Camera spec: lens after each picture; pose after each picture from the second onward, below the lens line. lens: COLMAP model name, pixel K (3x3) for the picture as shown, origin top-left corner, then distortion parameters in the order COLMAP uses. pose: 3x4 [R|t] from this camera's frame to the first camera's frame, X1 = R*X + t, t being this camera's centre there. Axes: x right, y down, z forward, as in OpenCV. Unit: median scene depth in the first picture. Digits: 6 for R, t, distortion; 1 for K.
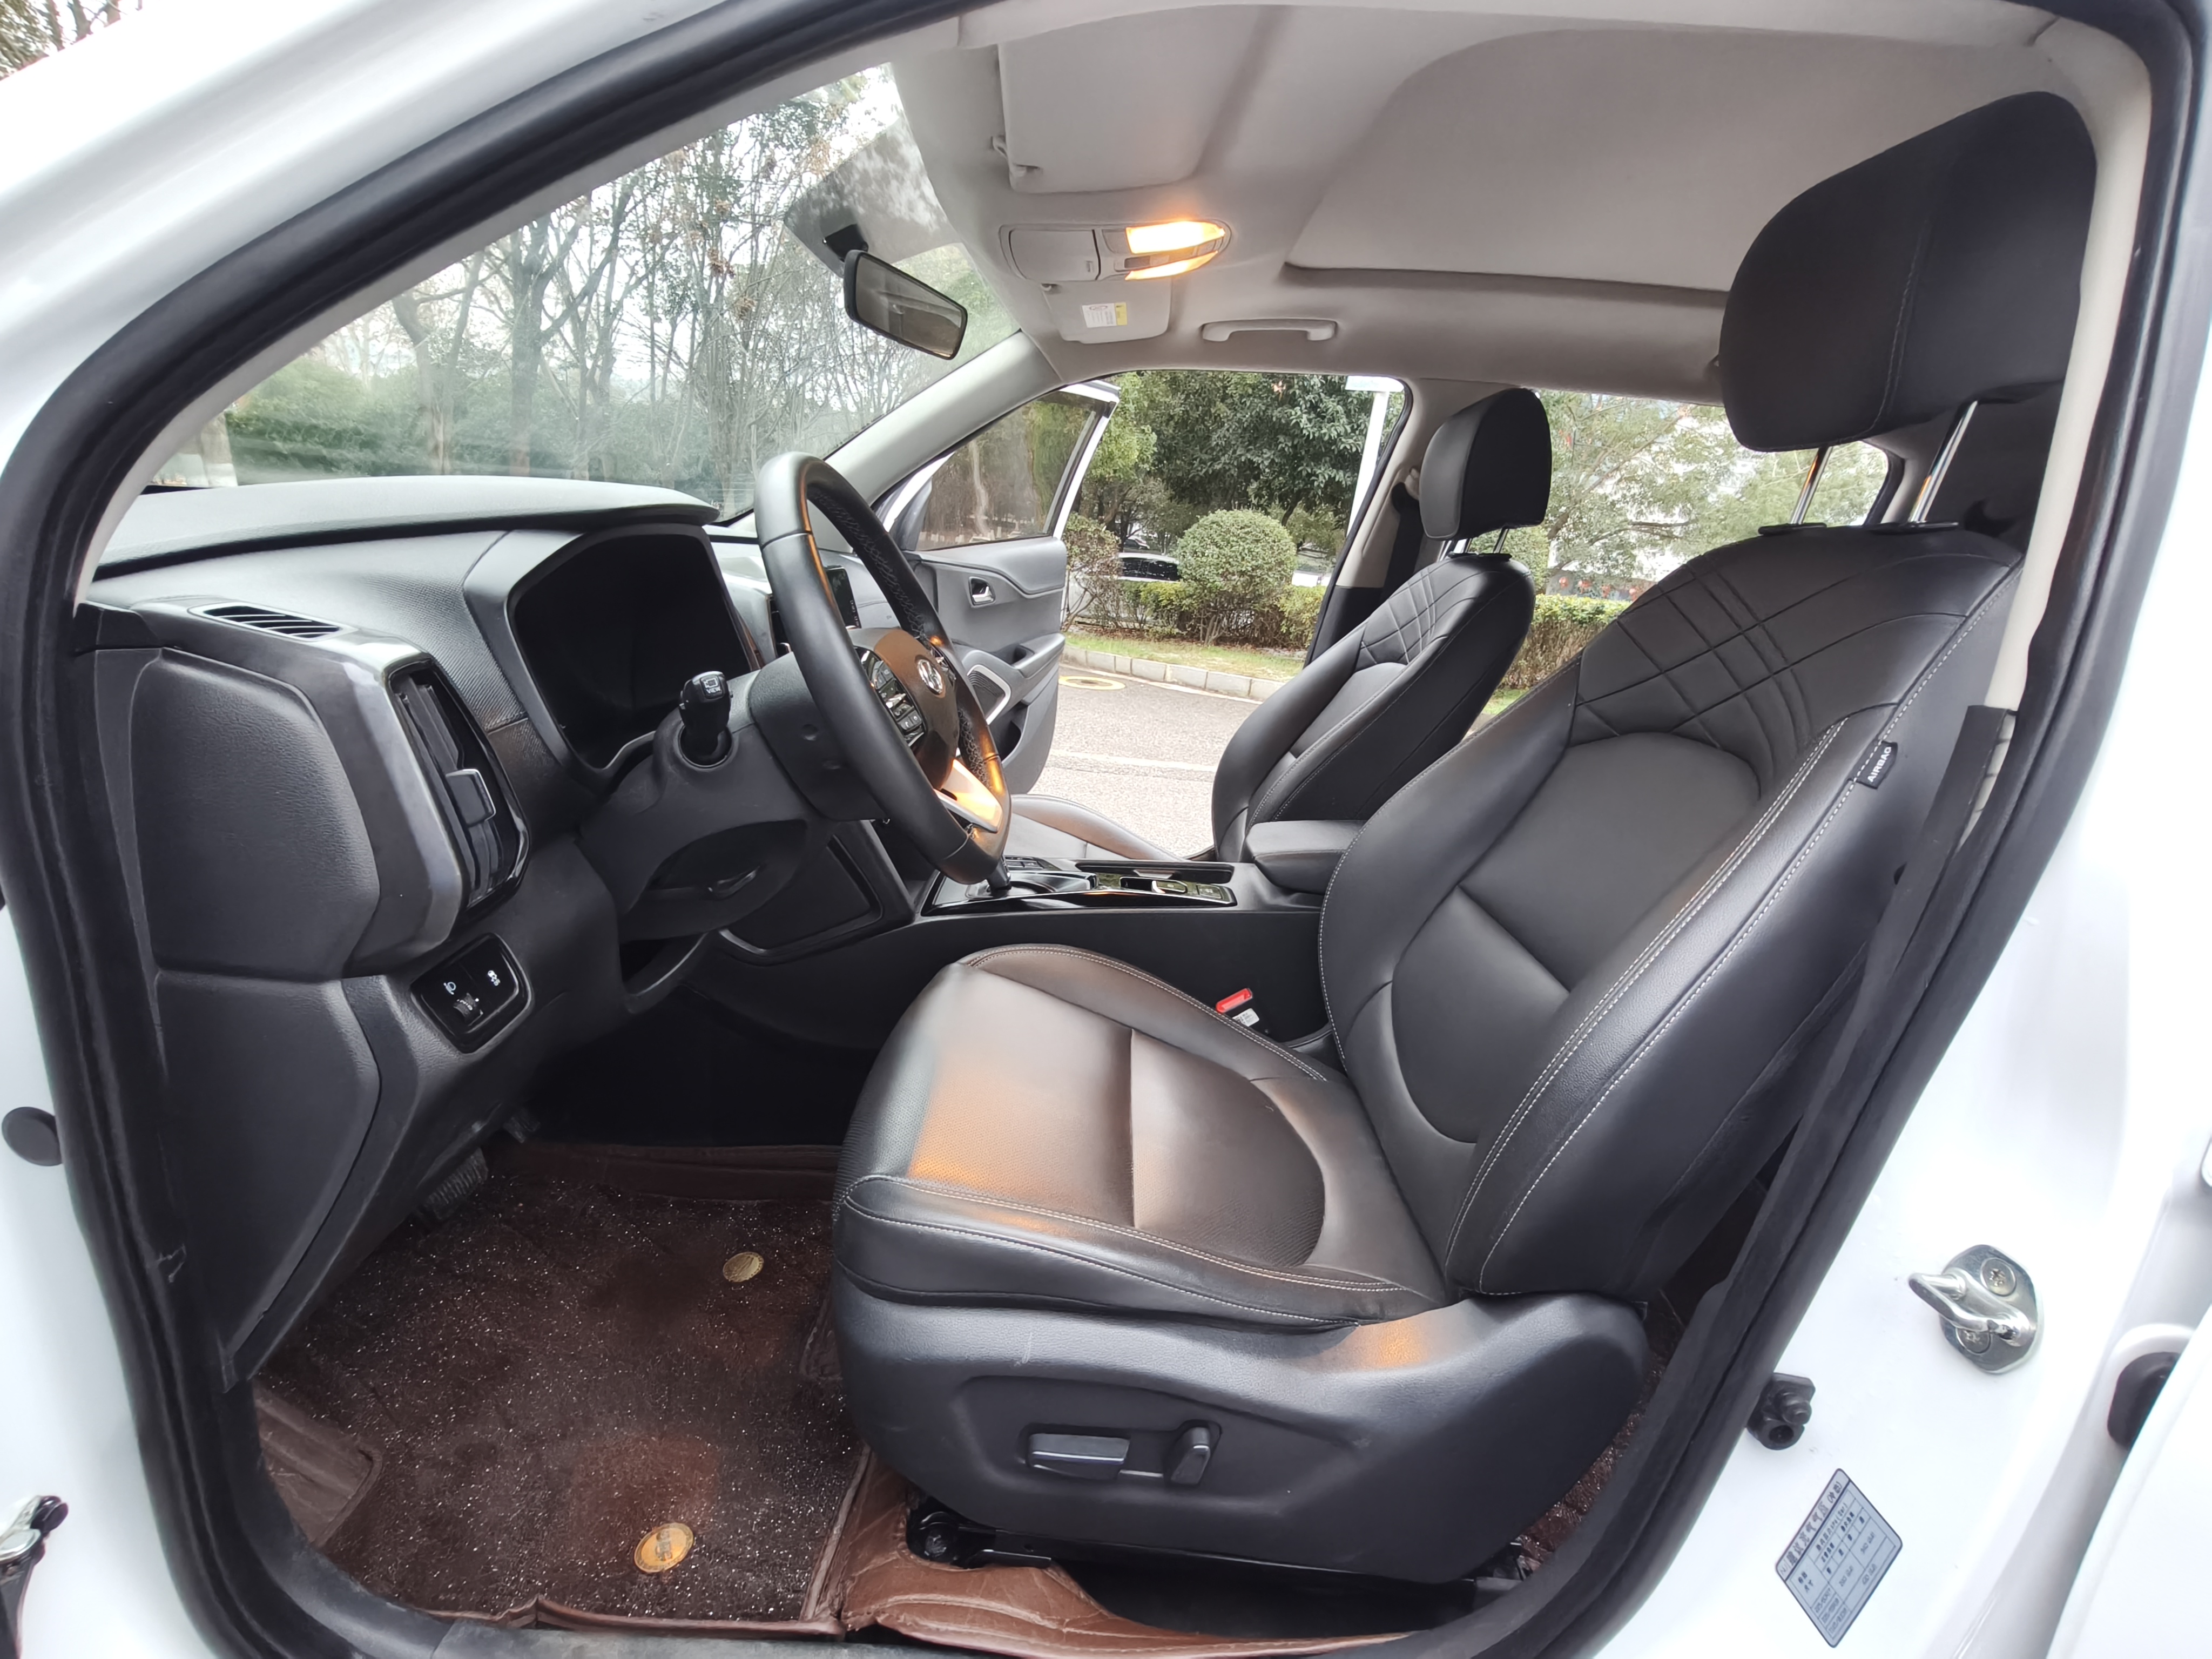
lens RADIAL K [[1002.8, 0, 1102.5], [0, 1002.8, 839.2], [0, 0, 1]] dist [0.000998, 0.000814]
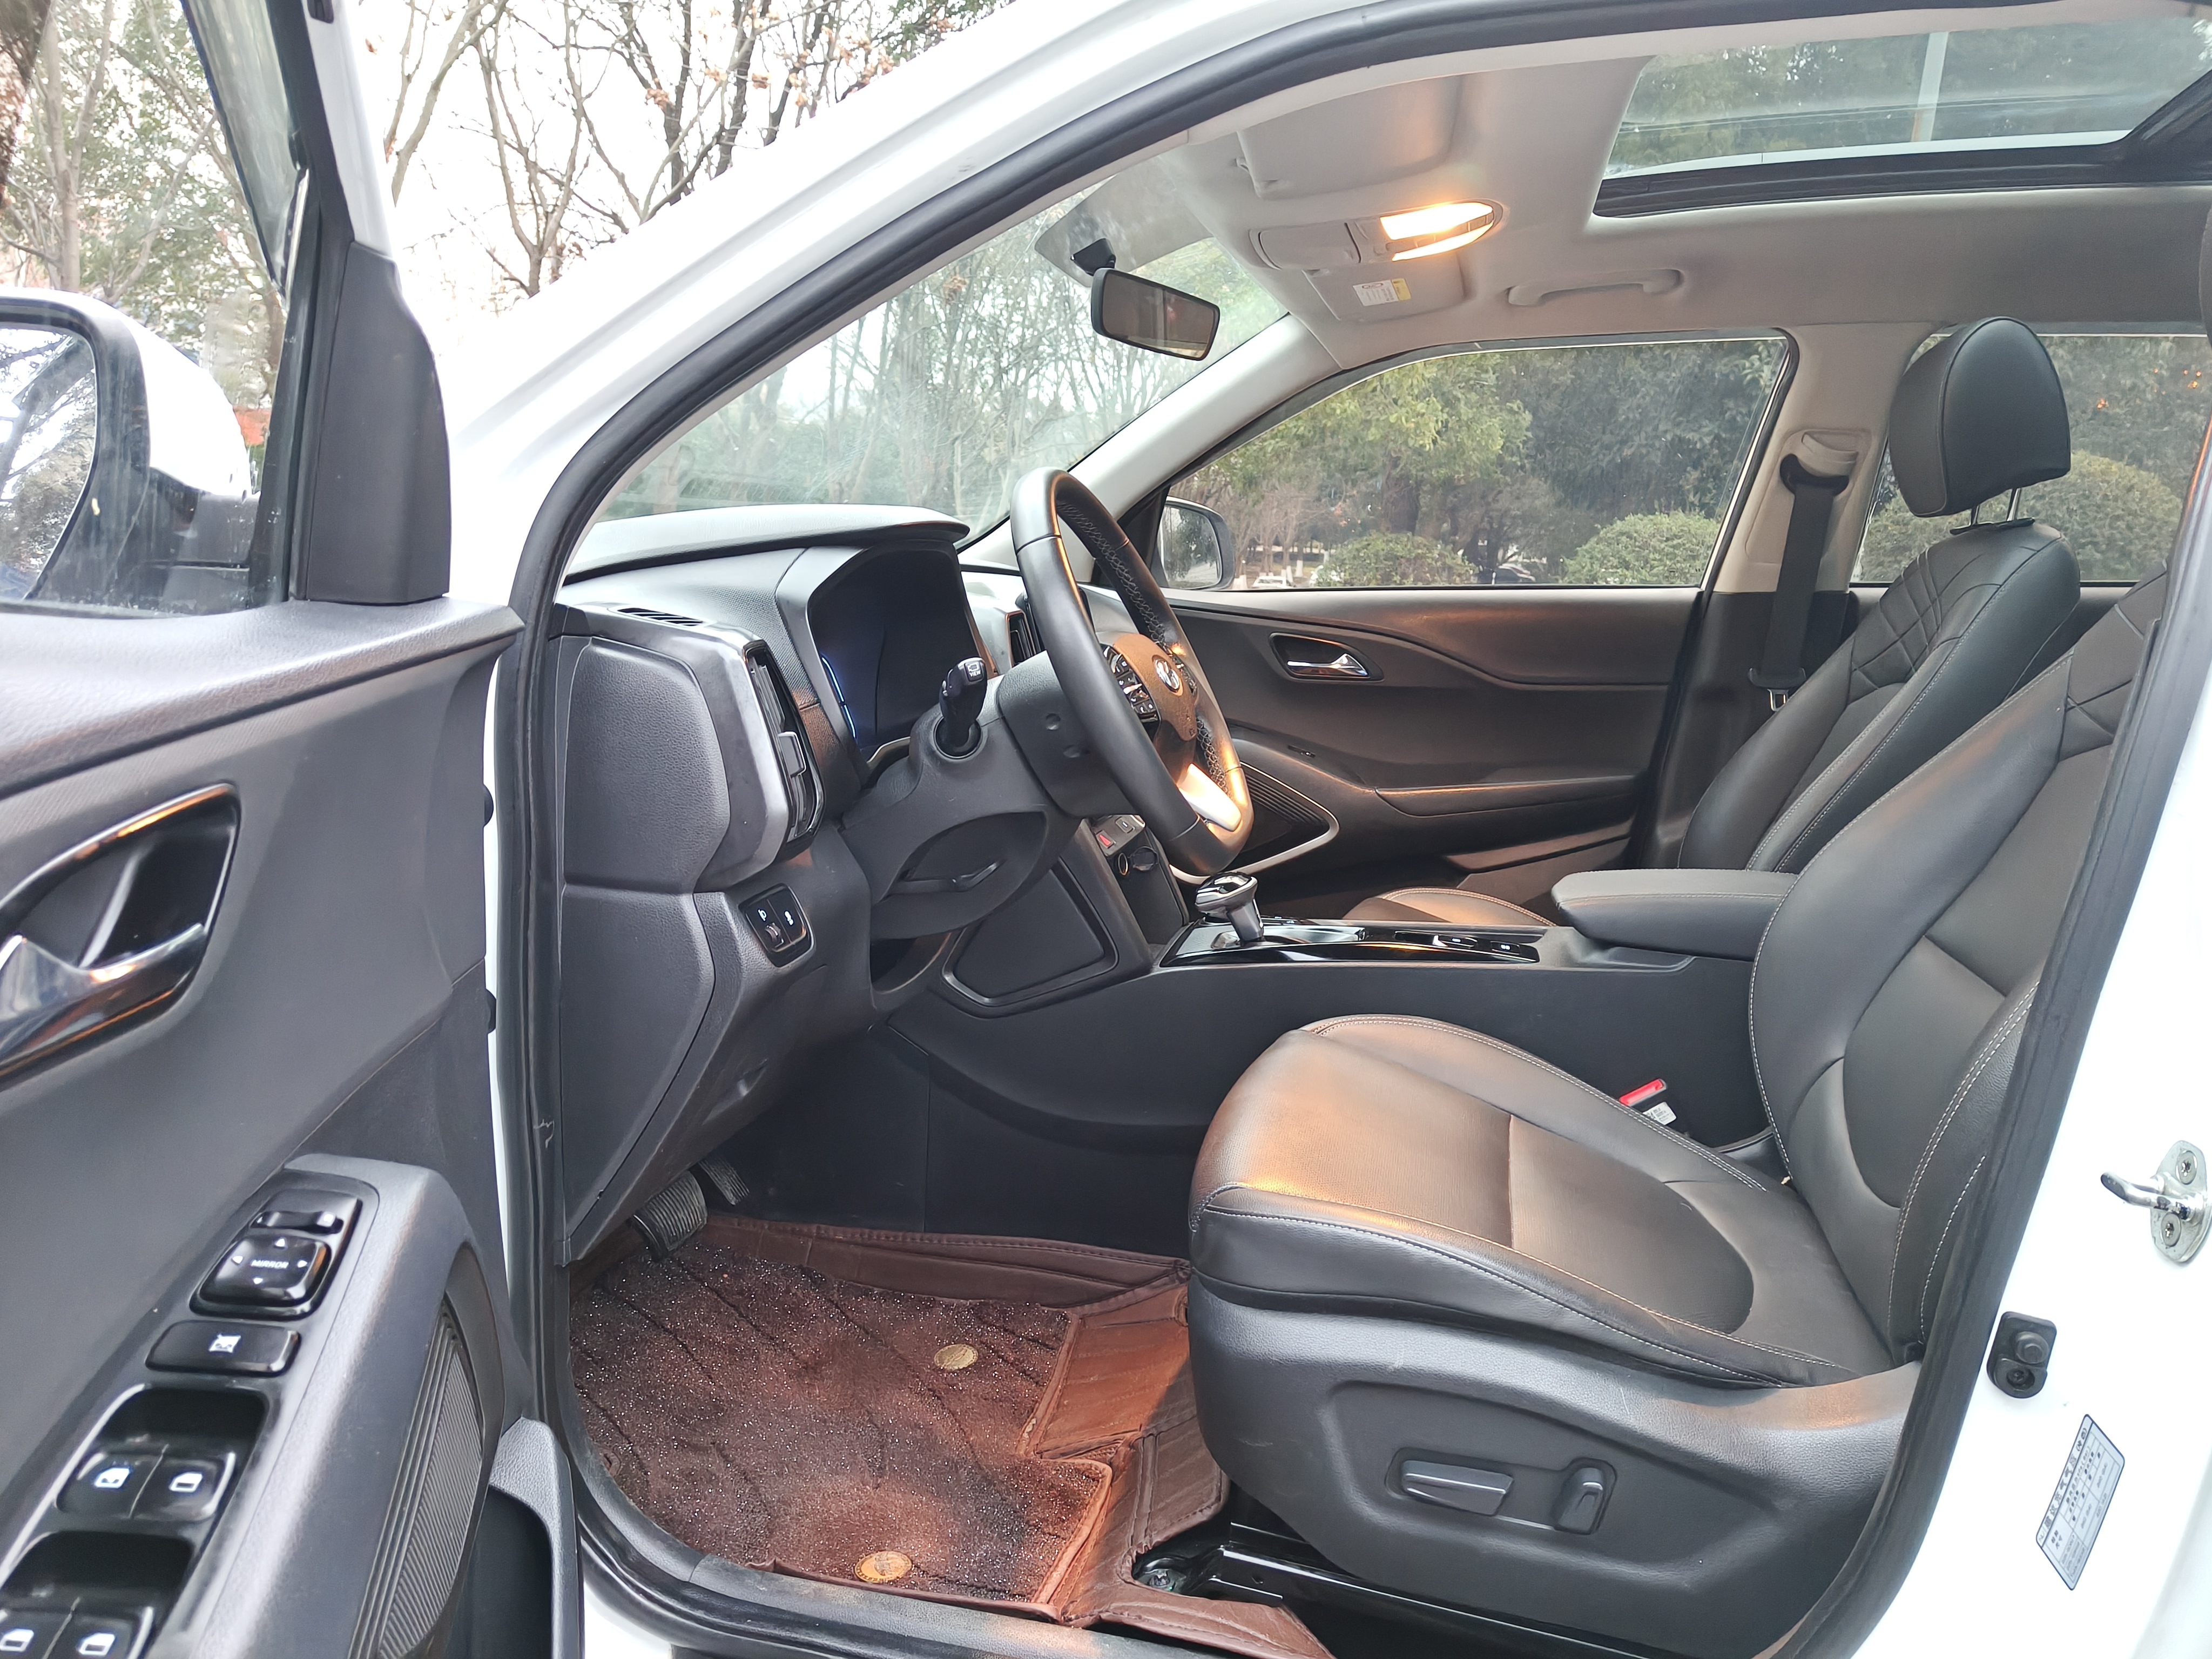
lens RADIAL K [[1543.2, 0, 1079.9], [0, 1543.2, 816.7], [0, 0, 1]] dist [0.022865, -0.004116]
pose [[0.970488, -0.010248, -0.240930, 0.088254], [-0.023288, 0.990444, -0.135933, 0.149700], [0.240021, 0.137533, 0.960976, -0.379439]]
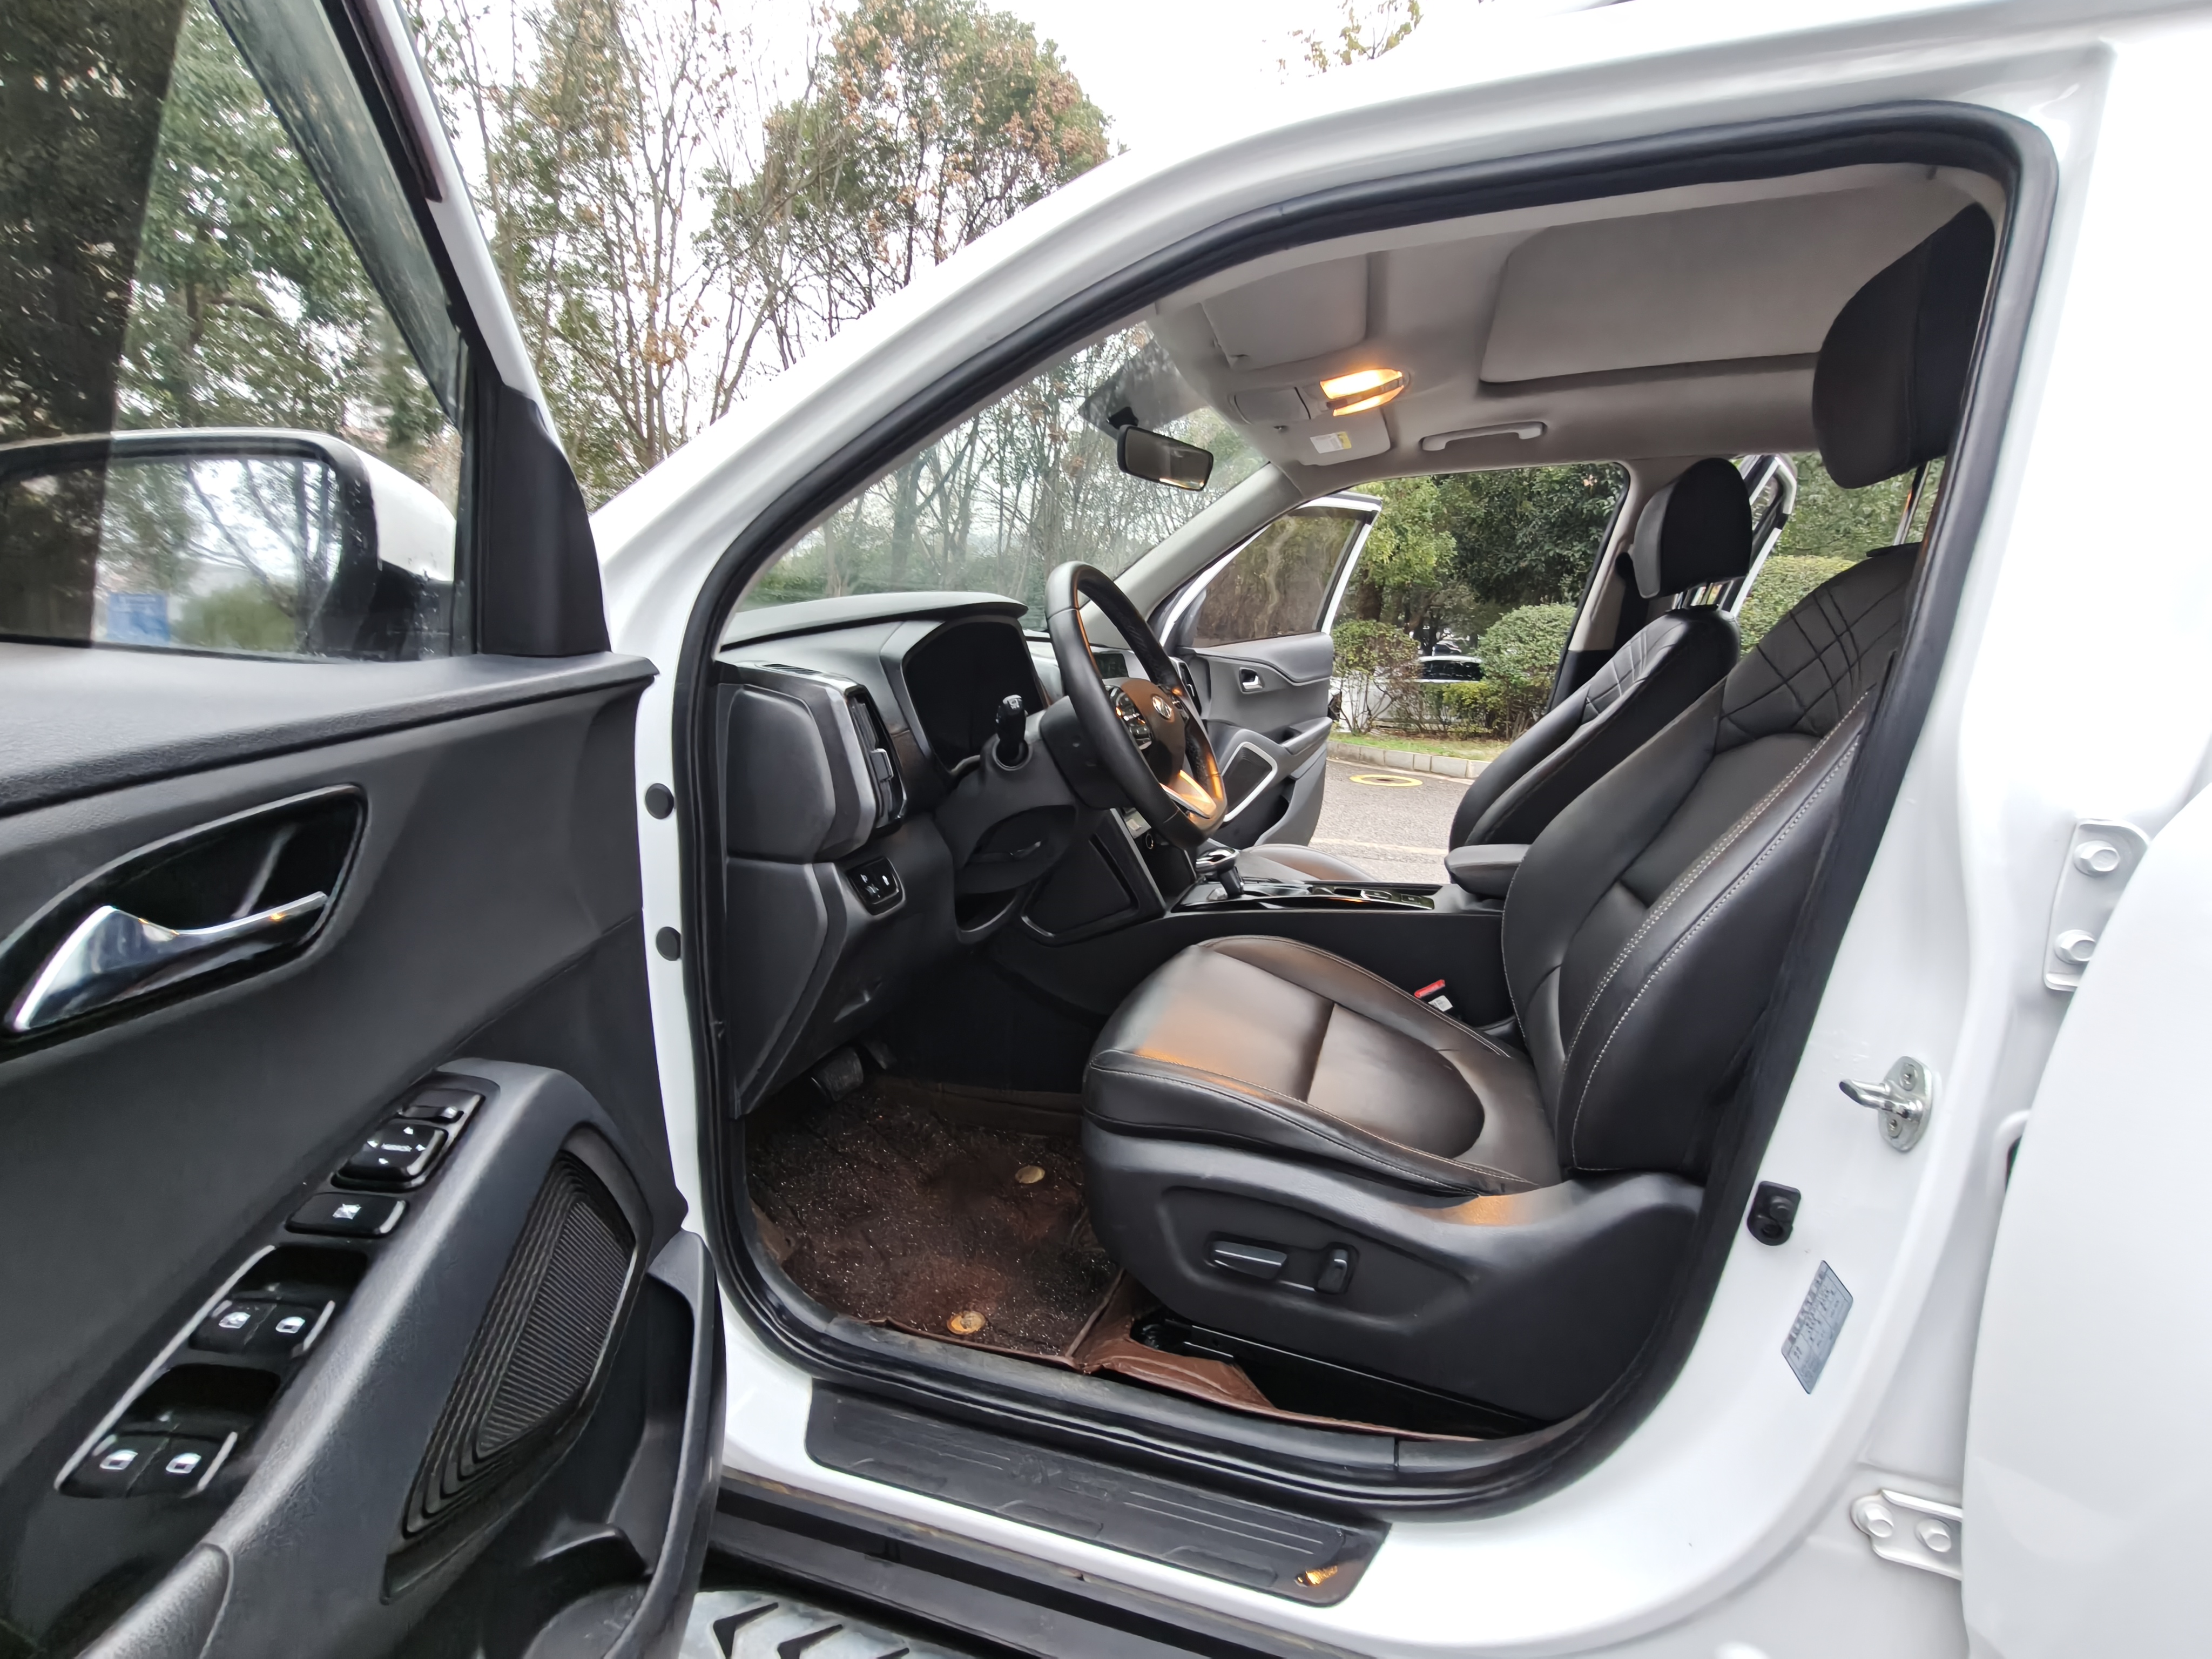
lens RADIAL K [[989.7, 0, 1098.3], [0, 989.7, 840.7], [0, 0, 1]] dist [0.001731, 0.000463]
pose [[0.952679, -0.004295, -0.303948, 0.129992], [-0.028177, 0.994347, -0.102368, 0.134022], [0.302669, 0.106089, 0.947173, -0.259794]]
